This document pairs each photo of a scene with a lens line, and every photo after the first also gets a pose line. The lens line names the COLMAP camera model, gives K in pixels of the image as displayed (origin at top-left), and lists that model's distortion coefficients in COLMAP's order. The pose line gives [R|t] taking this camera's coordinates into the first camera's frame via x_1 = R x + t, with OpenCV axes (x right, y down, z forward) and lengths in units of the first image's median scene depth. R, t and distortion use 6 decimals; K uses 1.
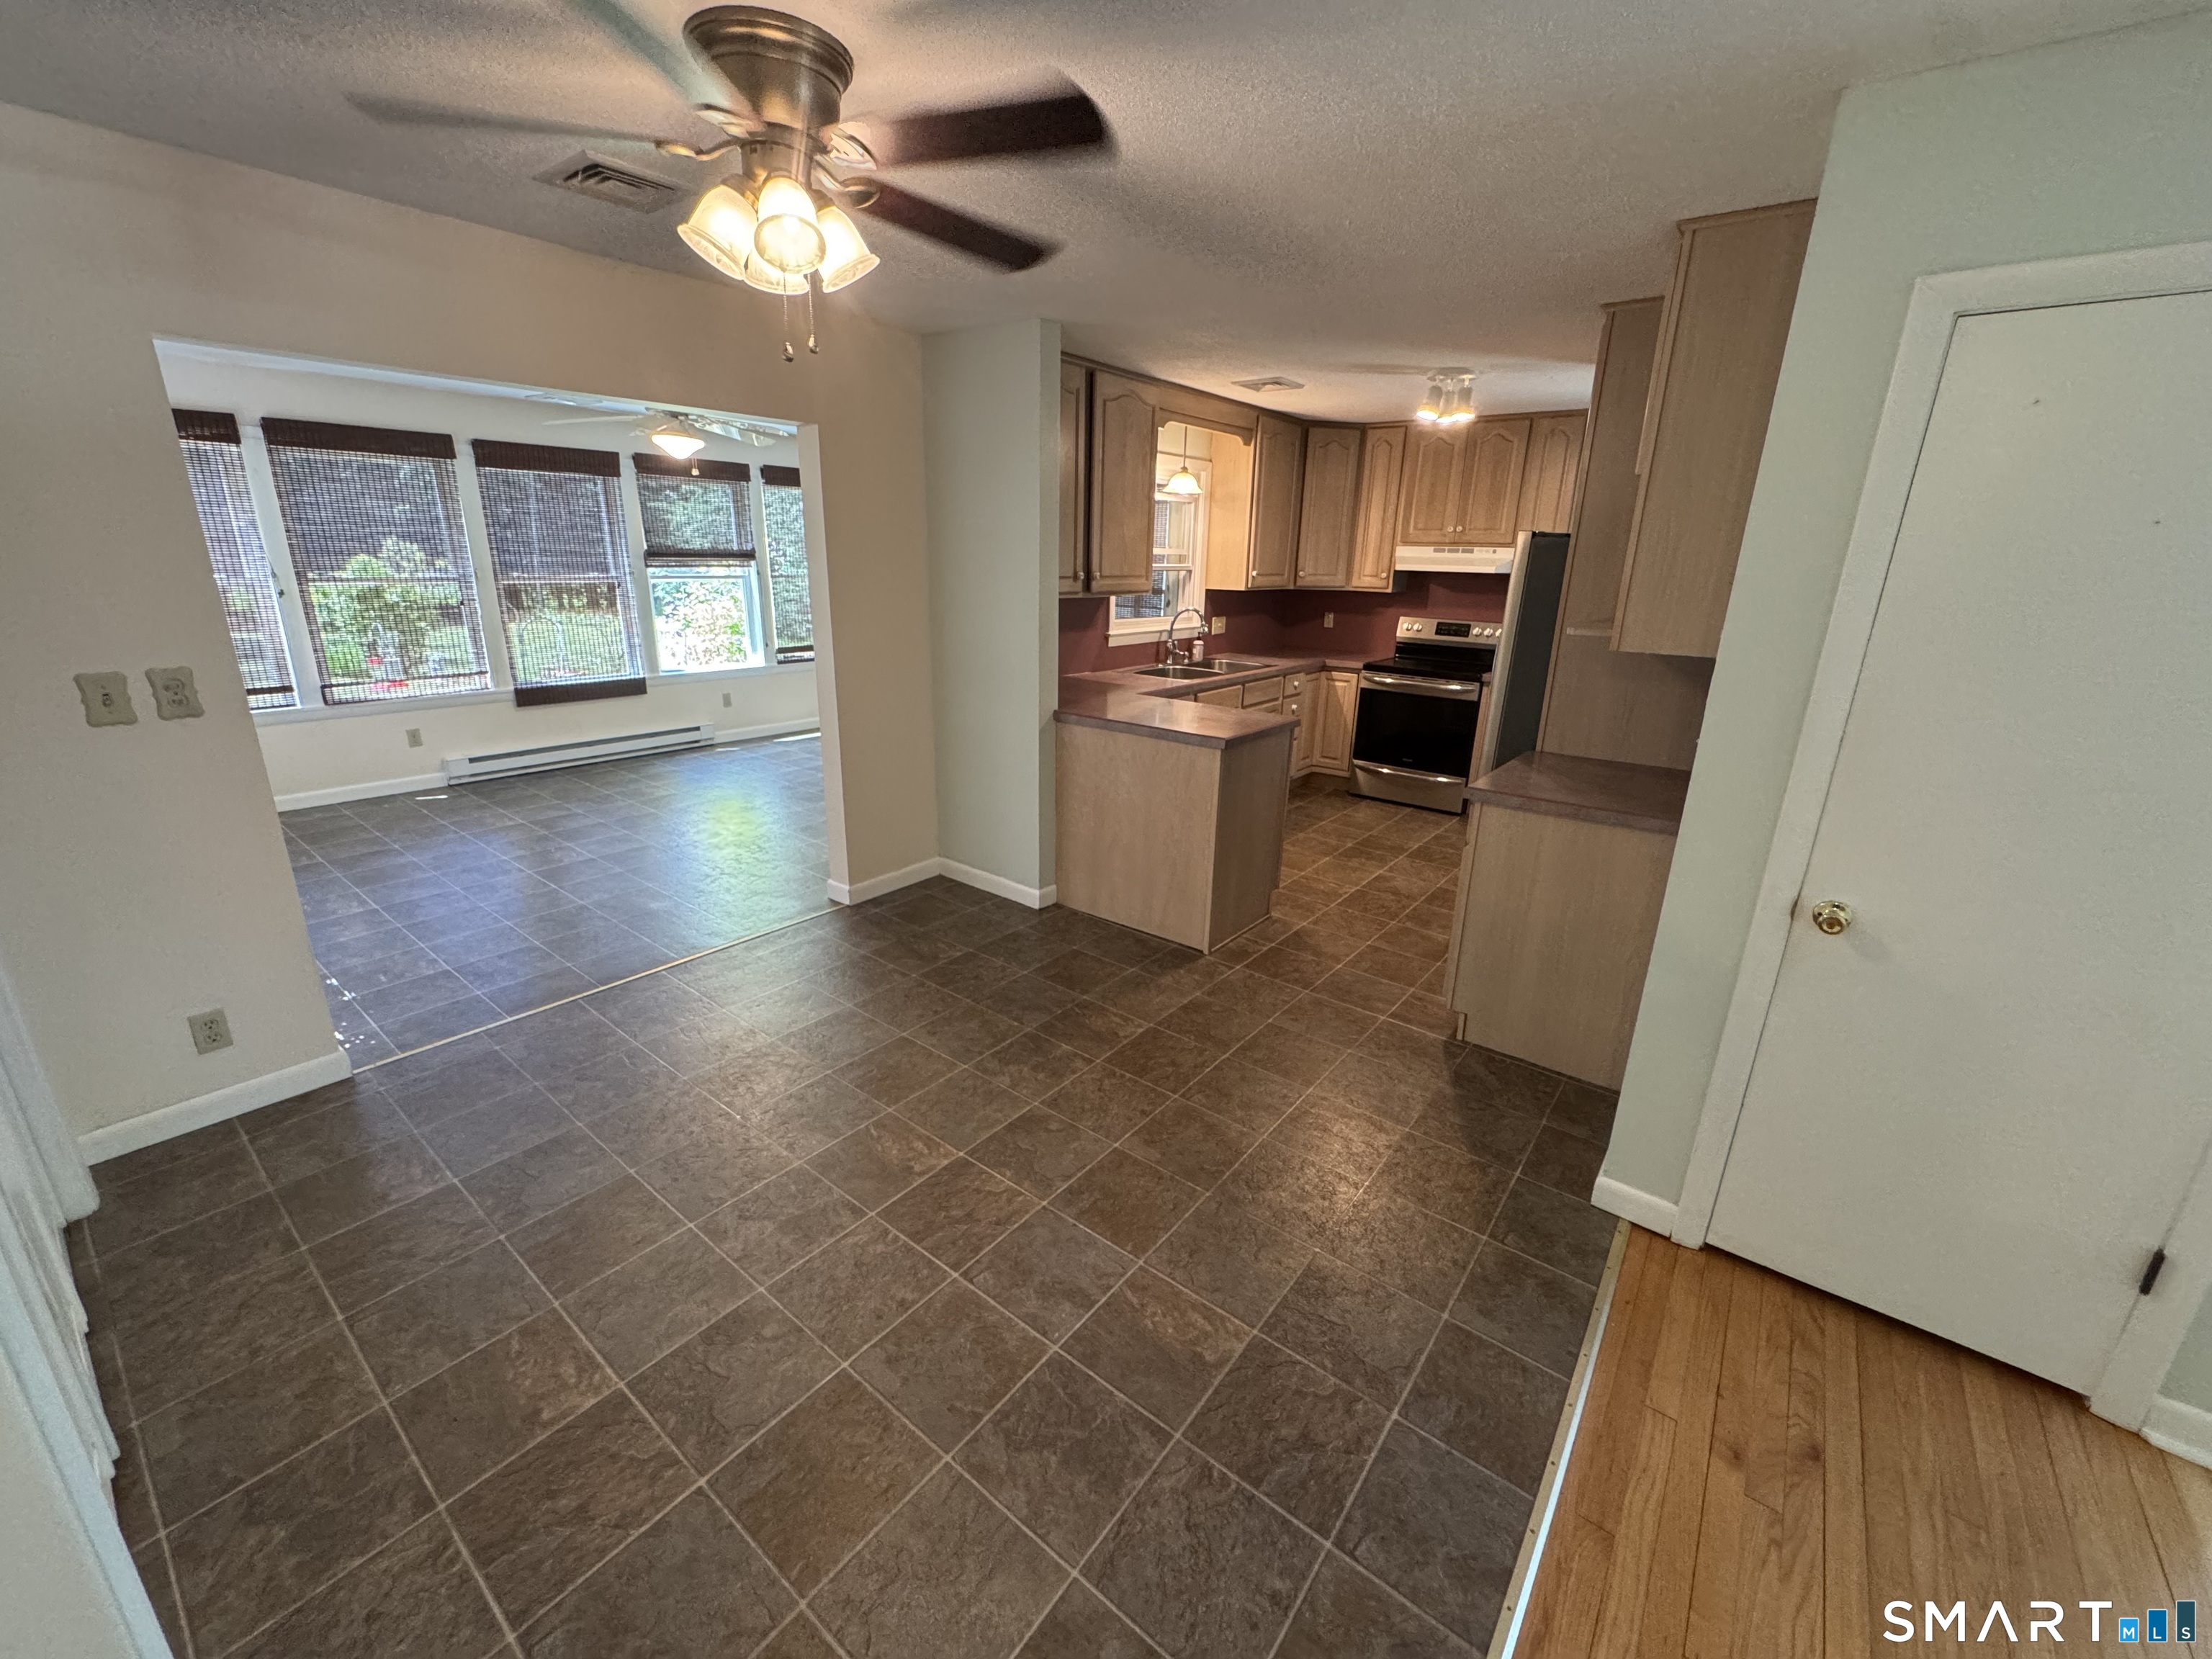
lens RADIAL K [[886.2, 0, 1105.0], [0, 886.2, 826.0], [0, 0, 1]] dist [-0.002279, 0.000471]
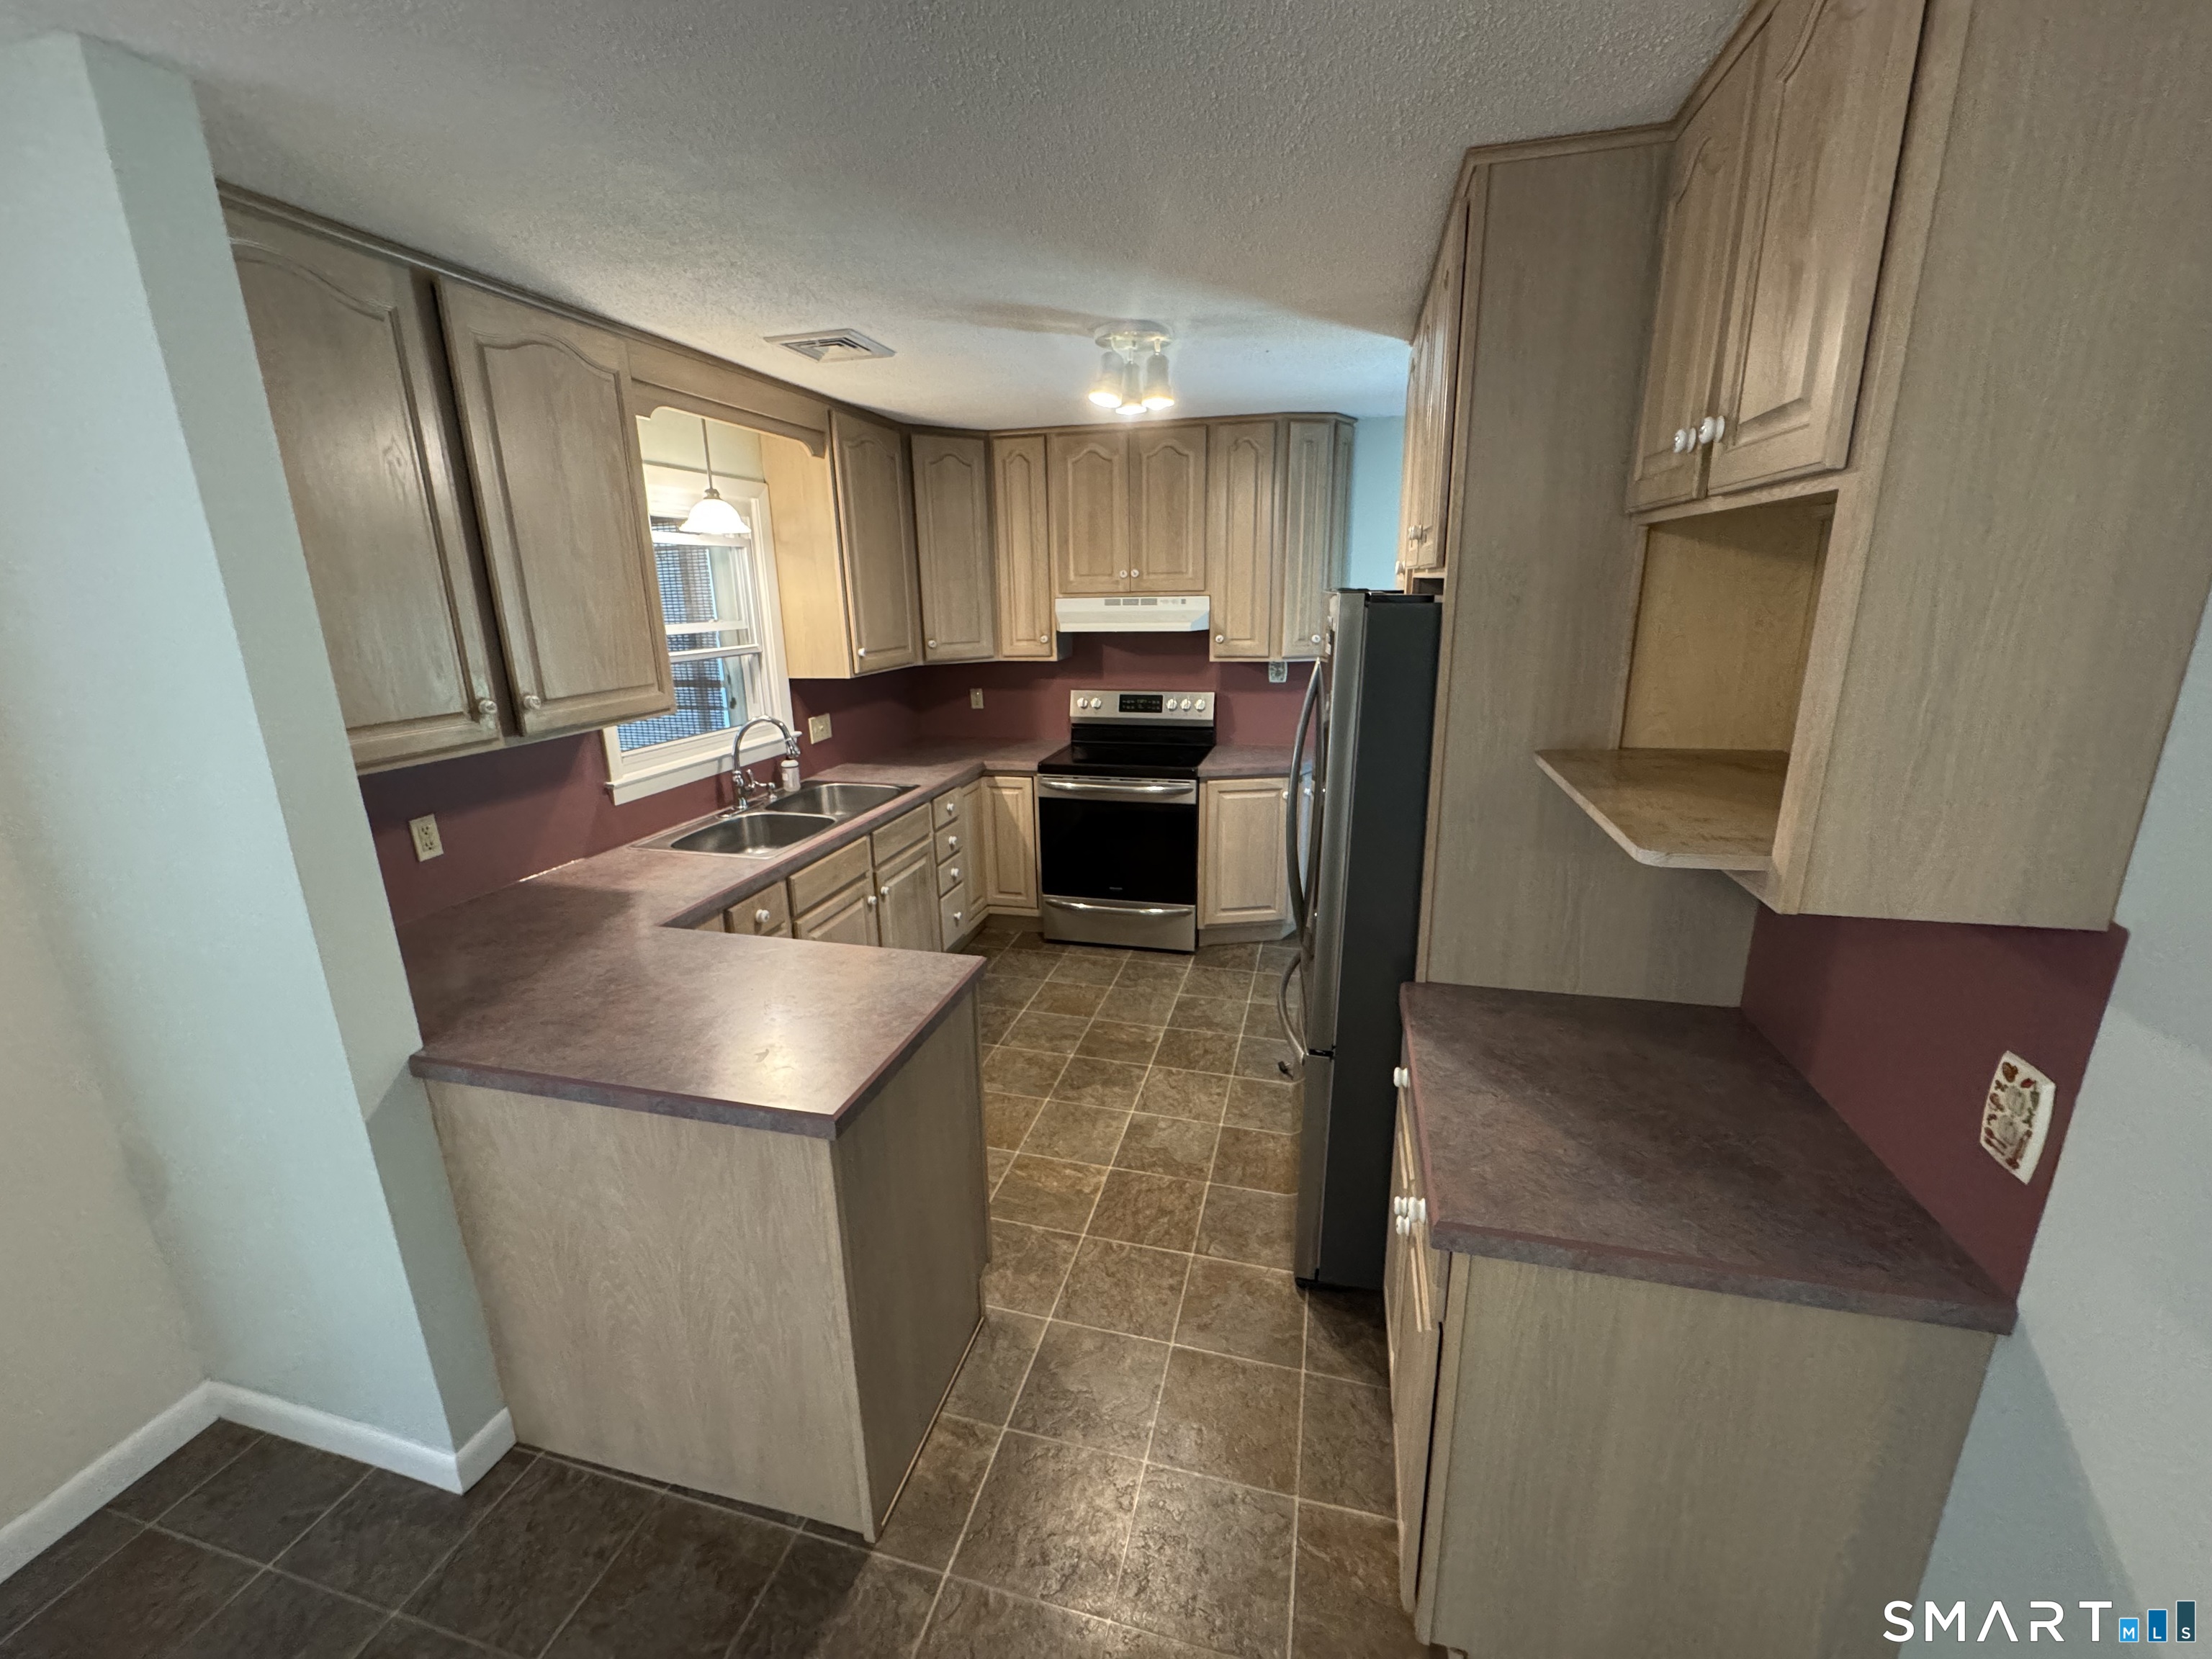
lens RADIAL K [[886.2, 0, 1105.2], [0, 886.2, 828.2], [0, 0, 1]] dist [-0.002279, 0.000471]
pose [[0.915787, -0.143454, 0.375173, 0.081765], [0.155979, 0.987756, -0.003054, -0.149295], [-0.370141, 0.061316, 0.926950, 0.395674]]
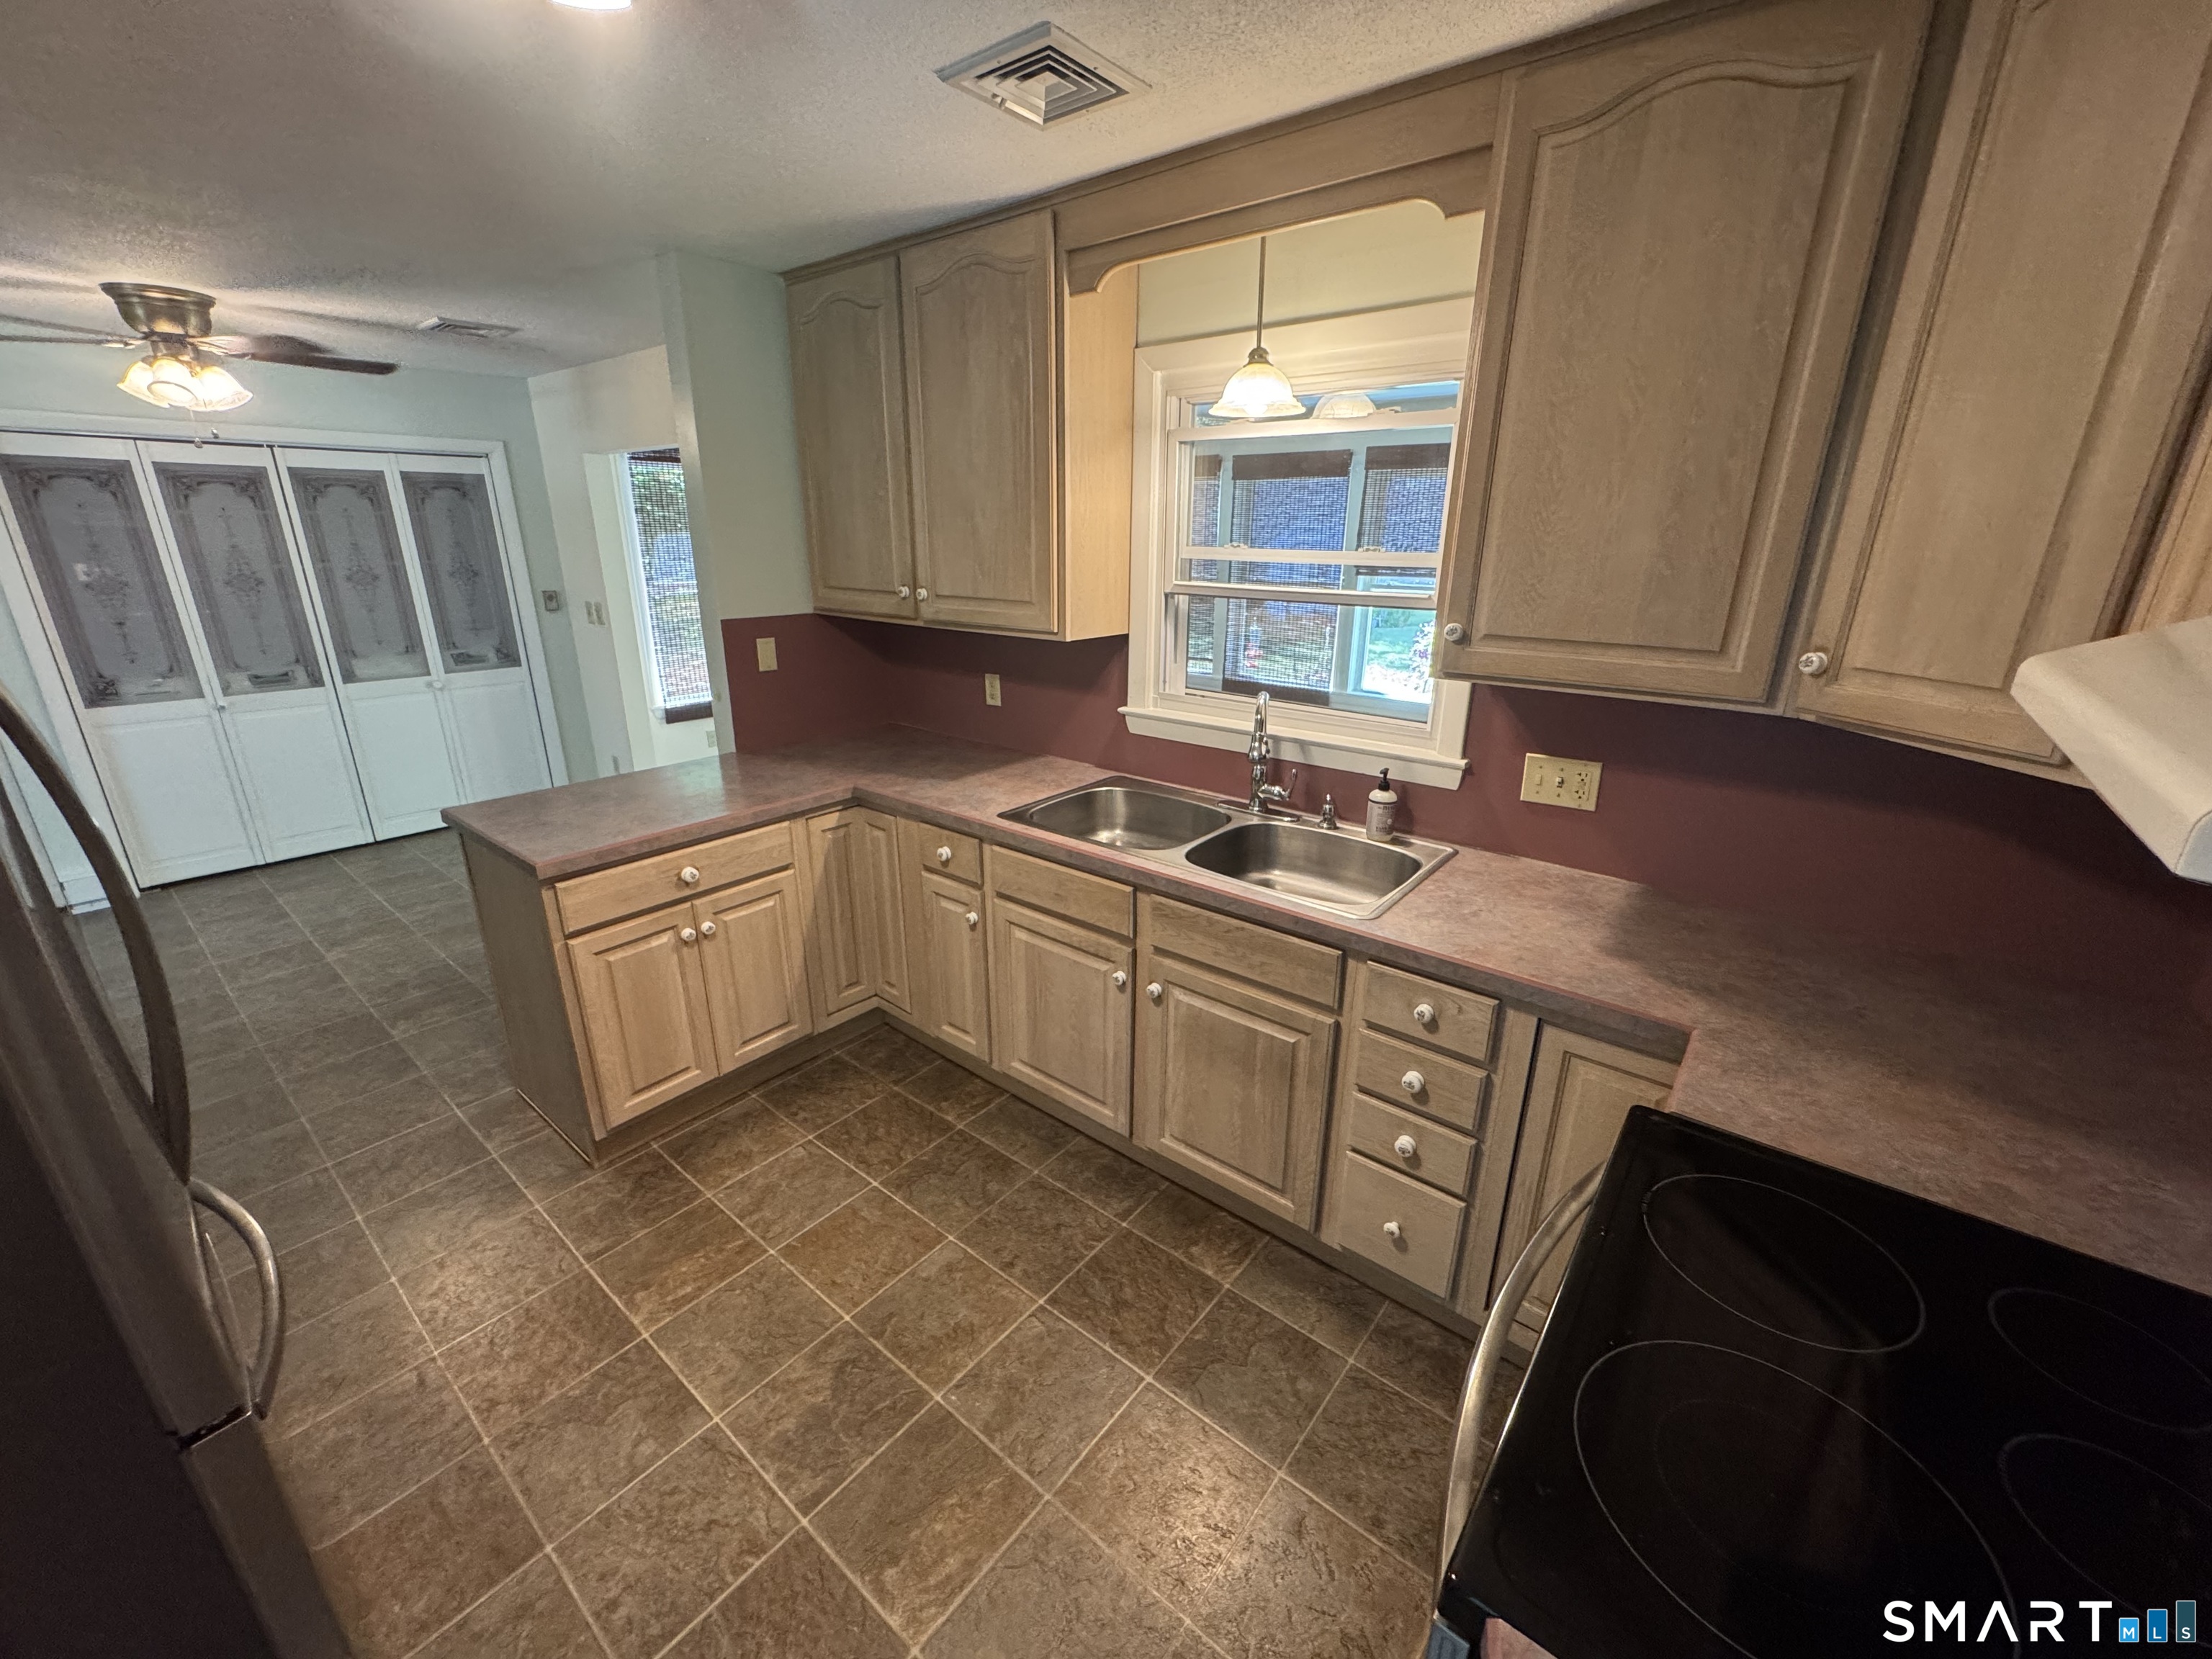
lens RADIAL K [[886.2, 0, 1103.8], [0, 886.2, 824.2], [0, 0, 1]] dist [-0.002279, 0.000471]
pose [[-0.020667, 0.293429, -0.955758, 0.580446], [-0.301961, 0.909486, 0.285752, -0.325112], [0.953096, 0.294507, 0.069808, 1.039212]]
